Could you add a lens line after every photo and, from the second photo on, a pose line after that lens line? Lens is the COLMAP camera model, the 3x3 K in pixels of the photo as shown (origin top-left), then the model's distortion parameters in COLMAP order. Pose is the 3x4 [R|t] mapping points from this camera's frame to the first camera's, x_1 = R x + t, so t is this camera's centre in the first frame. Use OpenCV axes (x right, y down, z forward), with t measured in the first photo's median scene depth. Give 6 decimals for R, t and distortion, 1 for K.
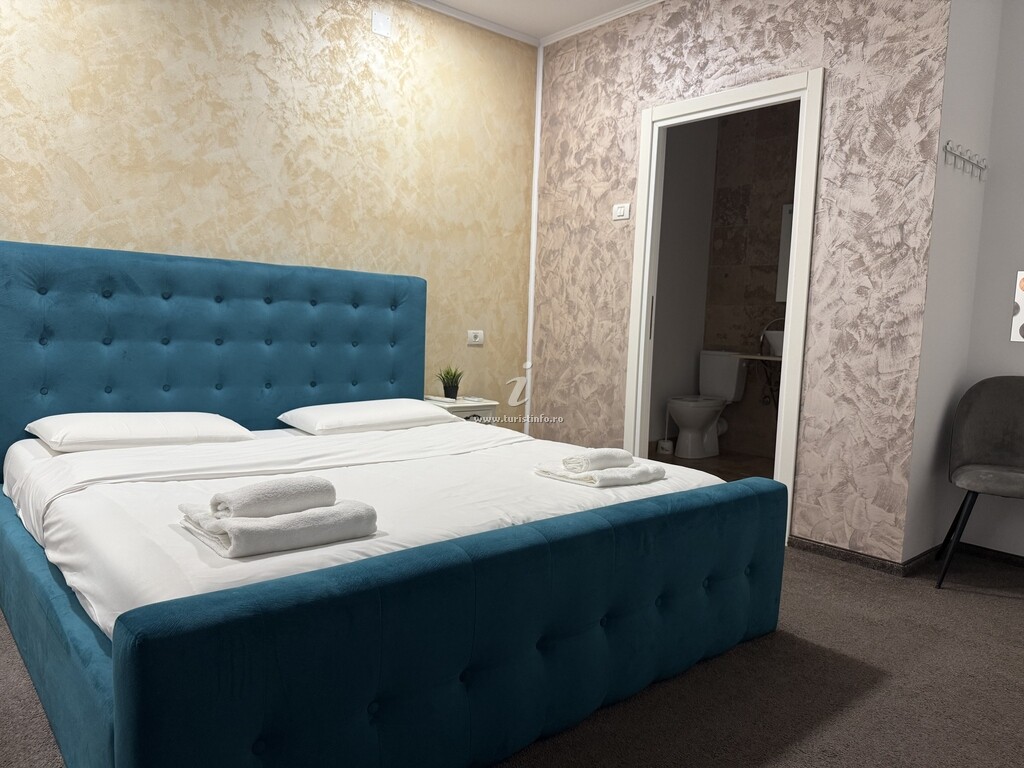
lens RADIAL K [[726.6, 0, 500.7], [0, 726.6, 405.1], [0, 0, 1]] dist [0.039785, -0.061689]
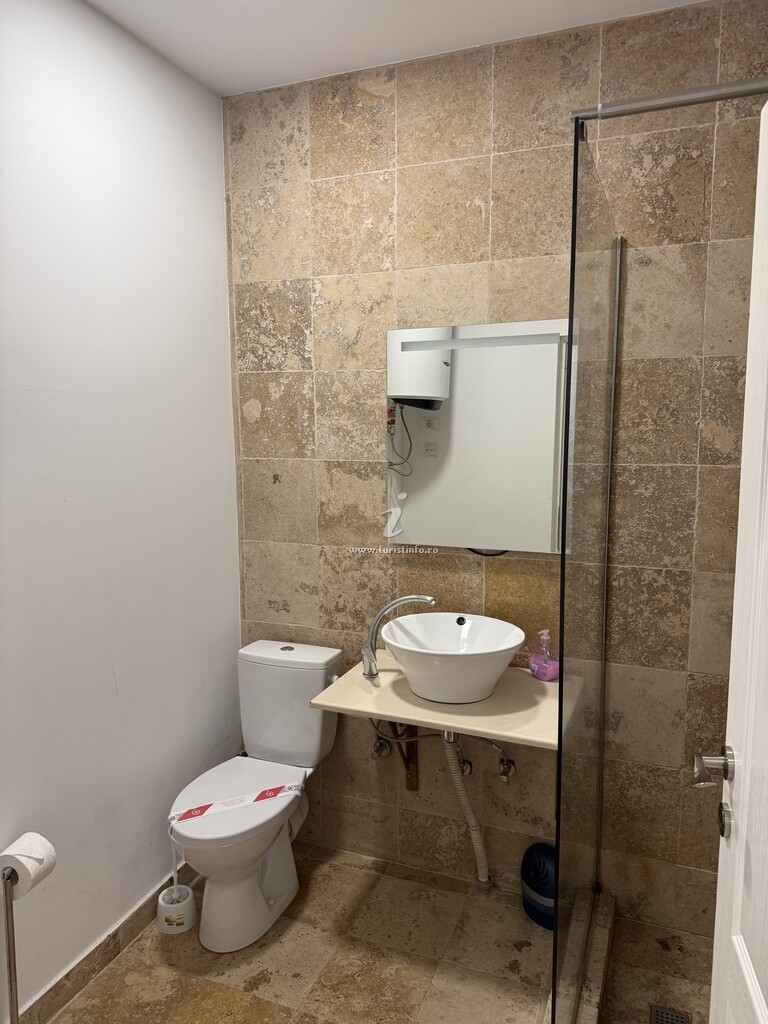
lens RADIAL K [[726.6, 0, 379.9], [0, 726.6, 517.2], [0, 0, 1]] dist [0.039785, -0.061689]
pose [[0.893324, -0.104586, 0.437075, 0.169843], [0.089474, 0.994465, 0.055089, -0.177166], [-0.440417, -0.010106, 0.897737, 0.575884]]
